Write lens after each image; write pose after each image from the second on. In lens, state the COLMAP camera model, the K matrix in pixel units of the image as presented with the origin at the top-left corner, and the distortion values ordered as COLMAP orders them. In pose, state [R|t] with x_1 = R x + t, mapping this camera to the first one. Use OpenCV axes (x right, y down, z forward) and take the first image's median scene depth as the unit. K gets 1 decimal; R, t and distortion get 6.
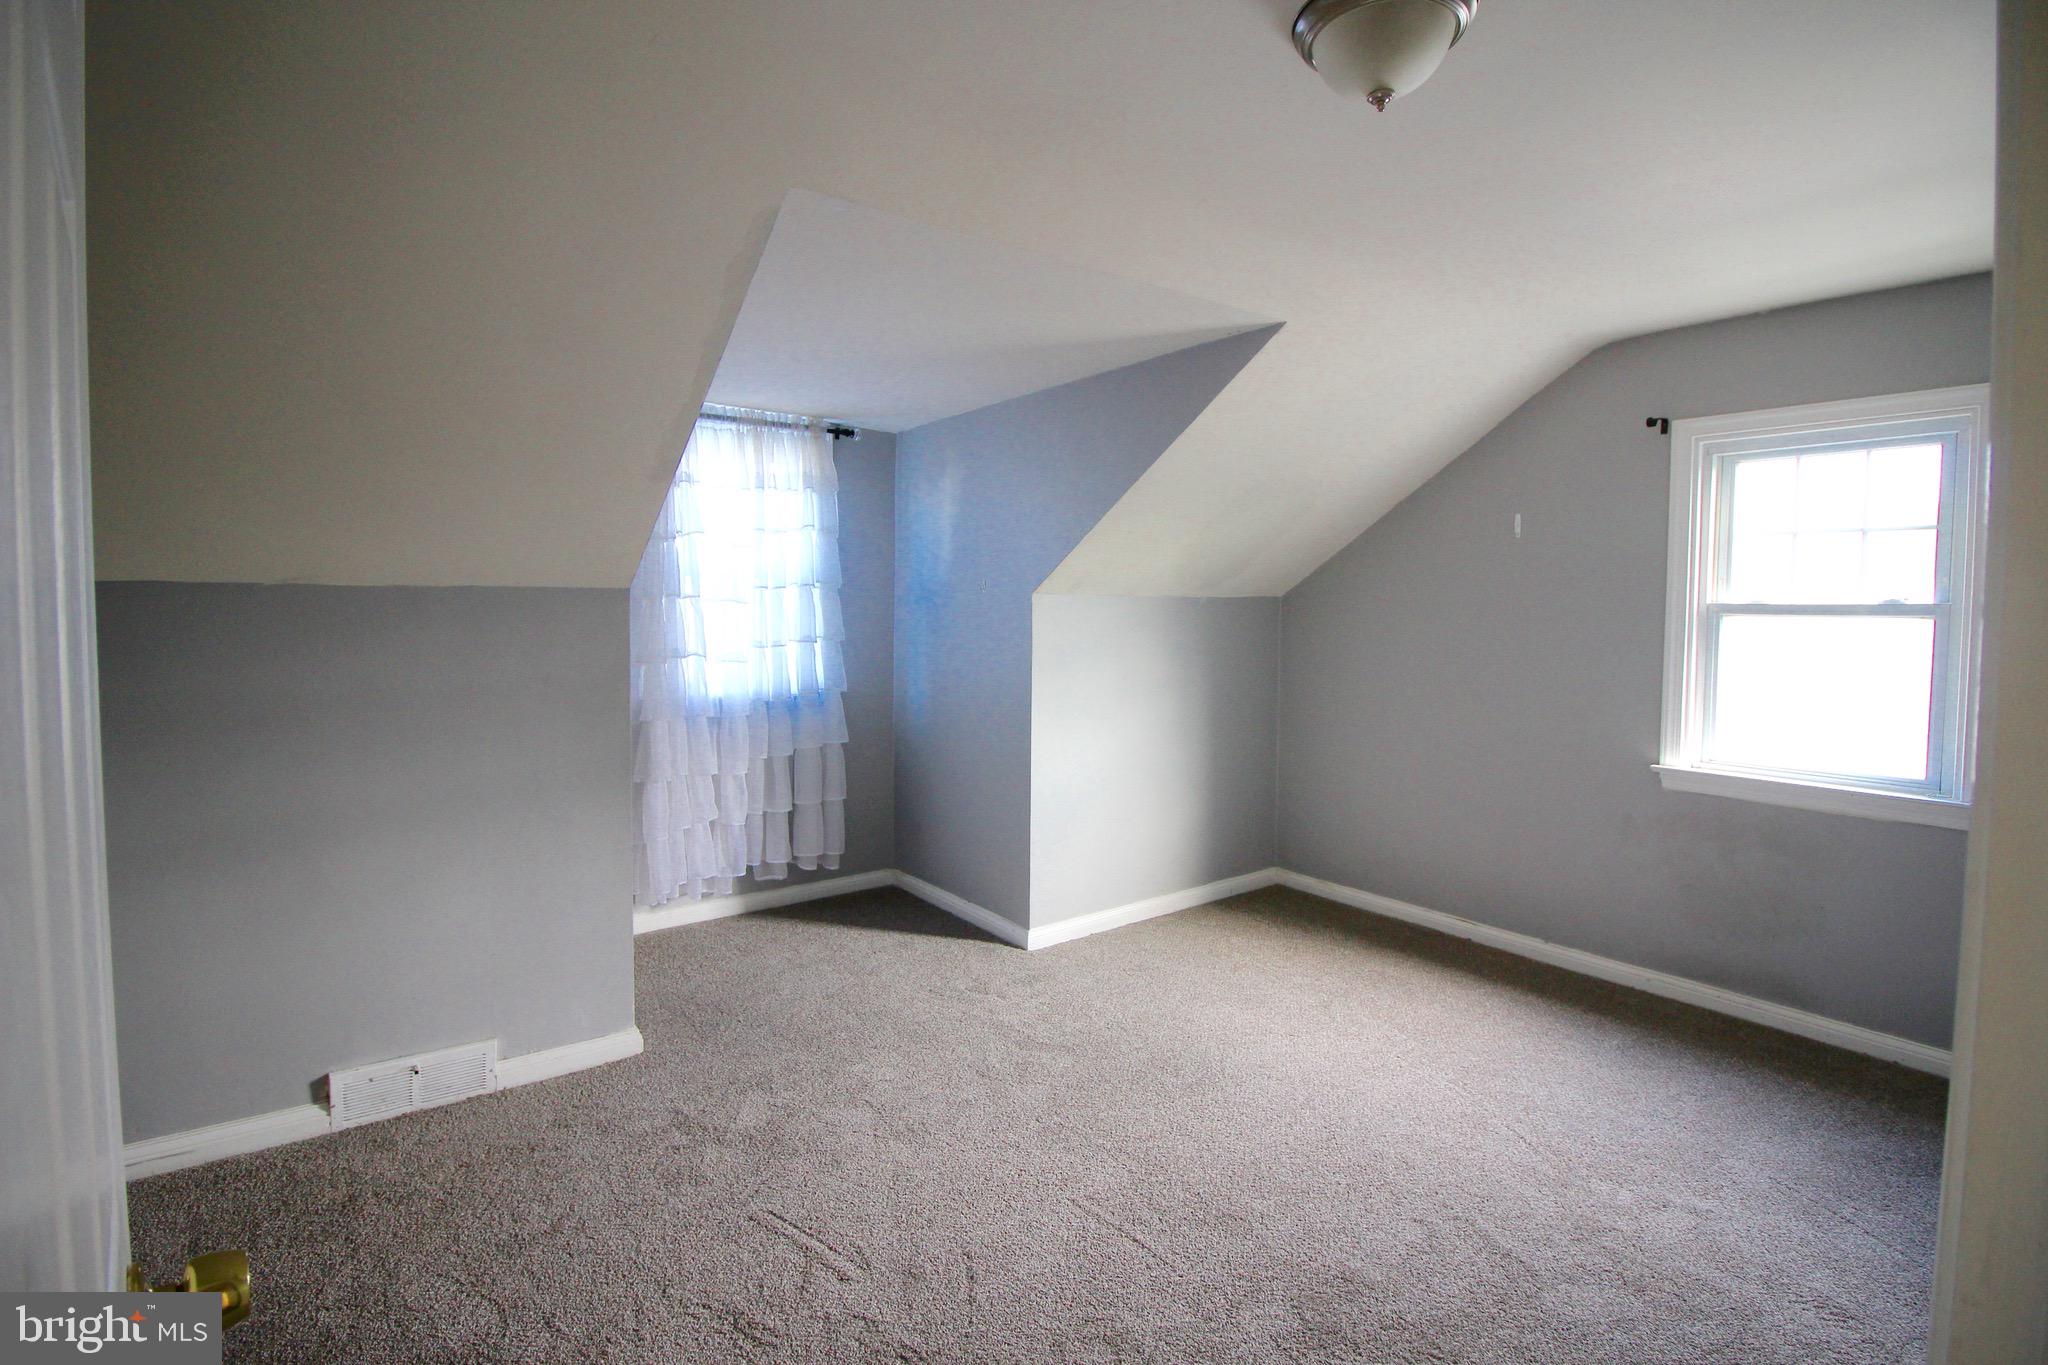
lens RADIAL K [[951.7, 0, 1016.3], [0, 951.7, 658.9], [0, 0, 1]] dist [0.002198, -0.012872]
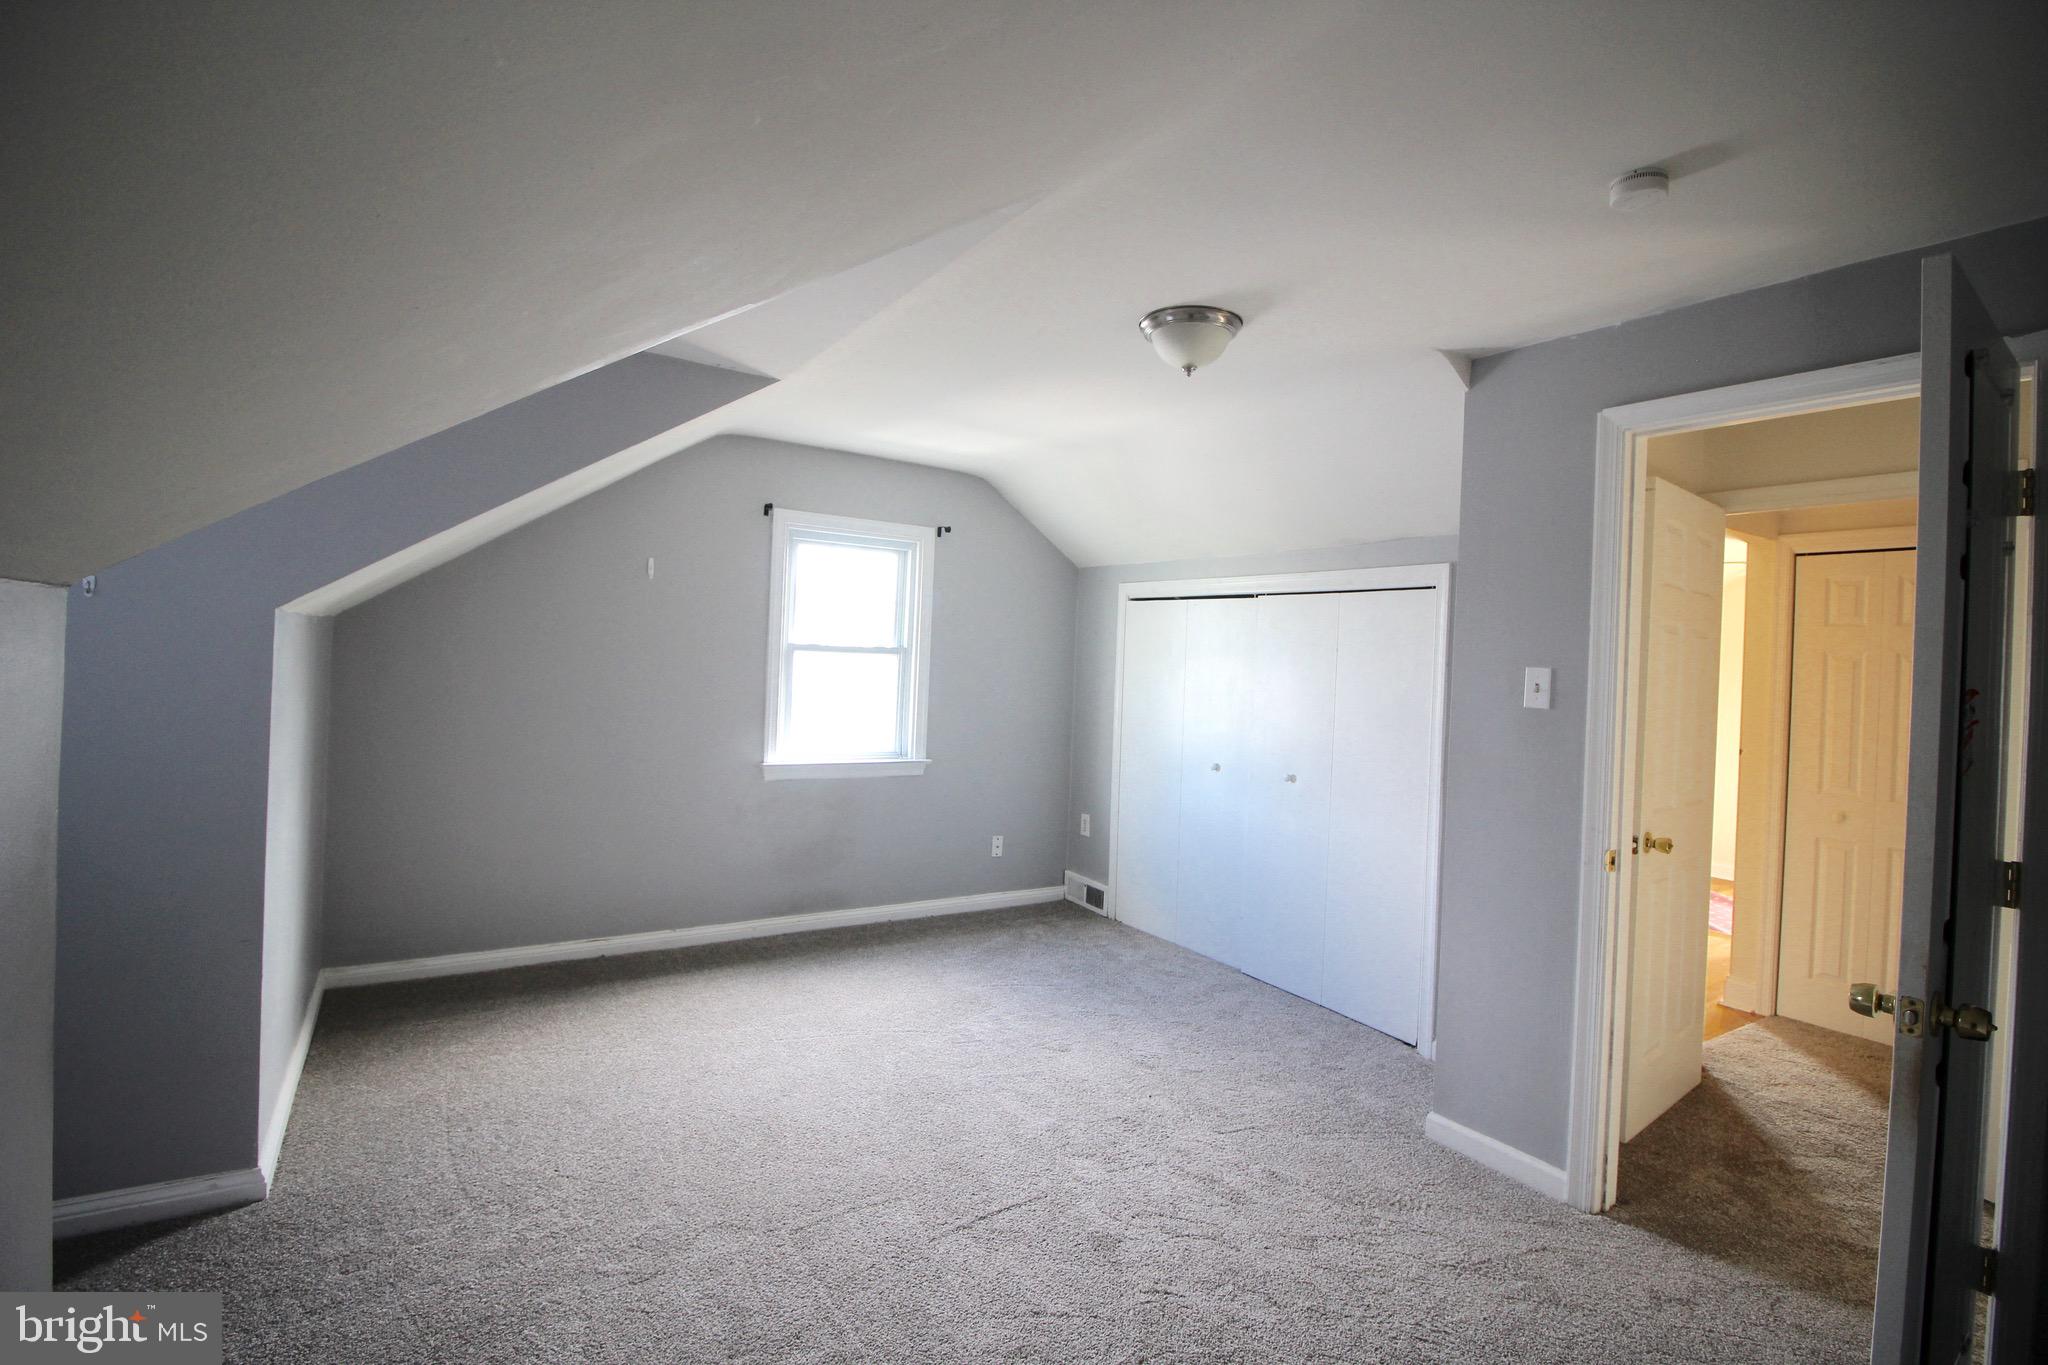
lens RADIAL K [[951.7, 0, 1016.3], [0, 951.7, 658.9], [0, 0, 1]] dist [0.002198, -0.012872]
pose [[0.069484, -0.007198, 0.997557, -0.570794], [0.014424, 0.999877, 0.006210, -0.034277], [-0.997479, 0.013957, 0.069579, 0.500488]]
